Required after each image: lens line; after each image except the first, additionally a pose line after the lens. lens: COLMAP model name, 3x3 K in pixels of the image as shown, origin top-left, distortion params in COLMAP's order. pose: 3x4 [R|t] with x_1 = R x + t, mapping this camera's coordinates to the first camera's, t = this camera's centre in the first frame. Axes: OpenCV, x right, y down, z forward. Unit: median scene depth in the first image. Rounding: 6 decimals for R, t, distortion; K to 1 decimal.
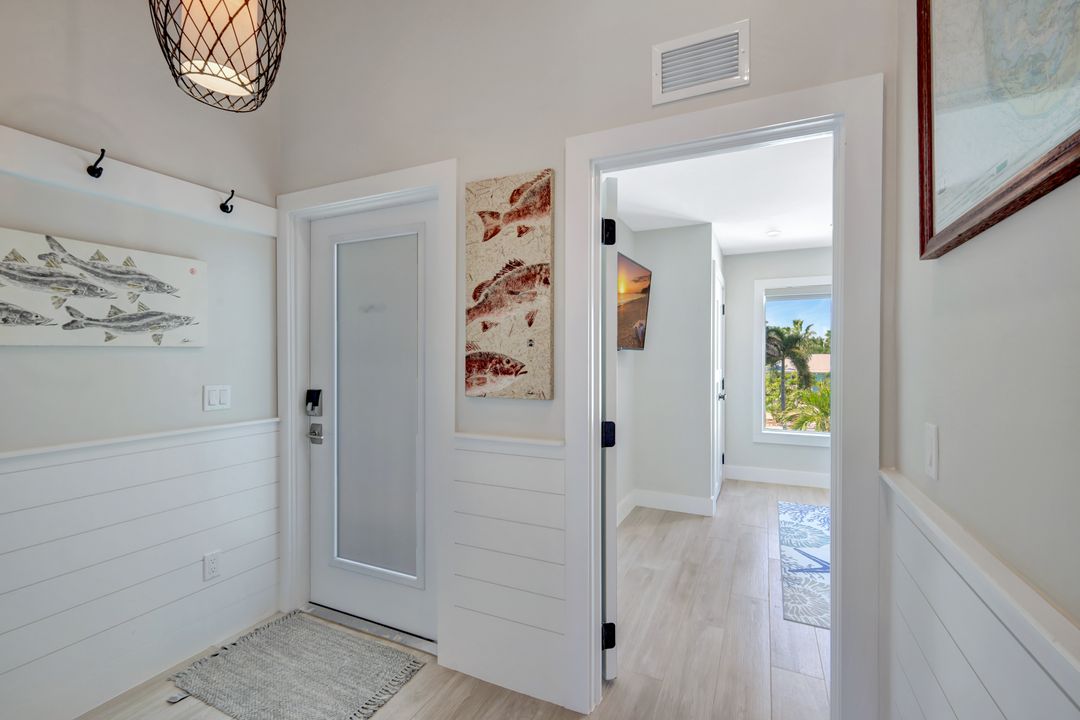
lens RADIAL K [[474.7, 0, 547.0], [0, 474.7, 357.2], [0, 0, 1]] dist [0.000809, -0.000205]
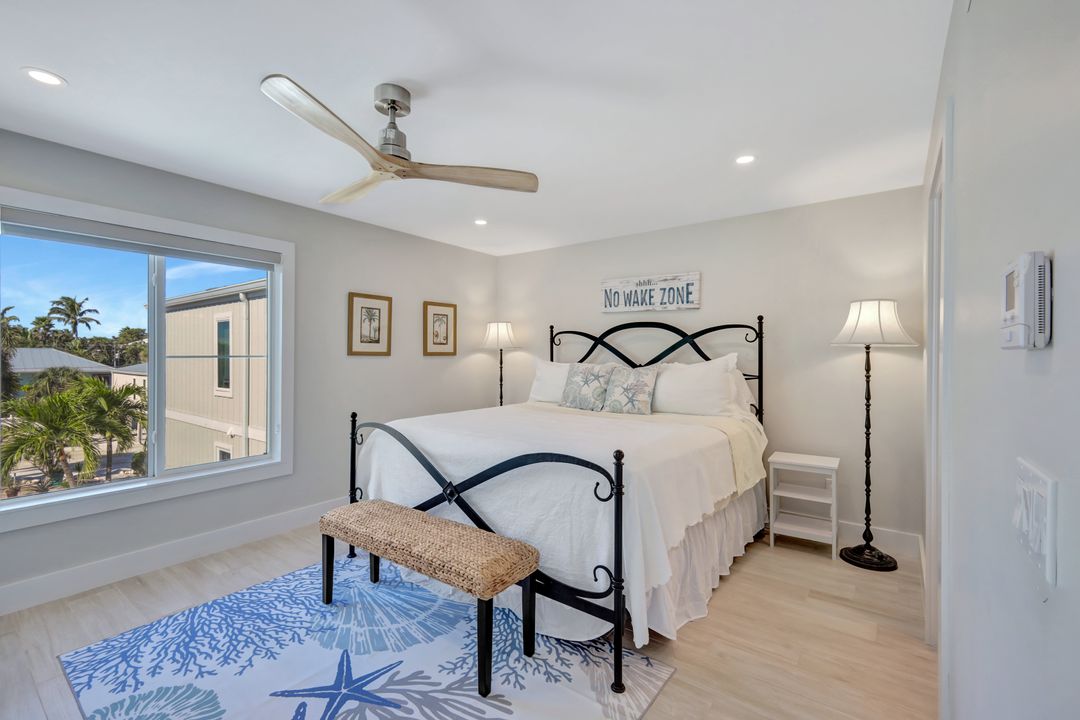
lens RADIAL K [[474.7, 0, 547.0], [0, 474.7, 357.2], [0, 0, 1]] dist [0.000809, -0.000205]
pose [[0.208957, -0.005367, 0.977910, 0.119627], [-0.004011, 0.999972, 0.006345, 0.000692], [-0.977917, -0.005248, 0.208929, 0.400808]]
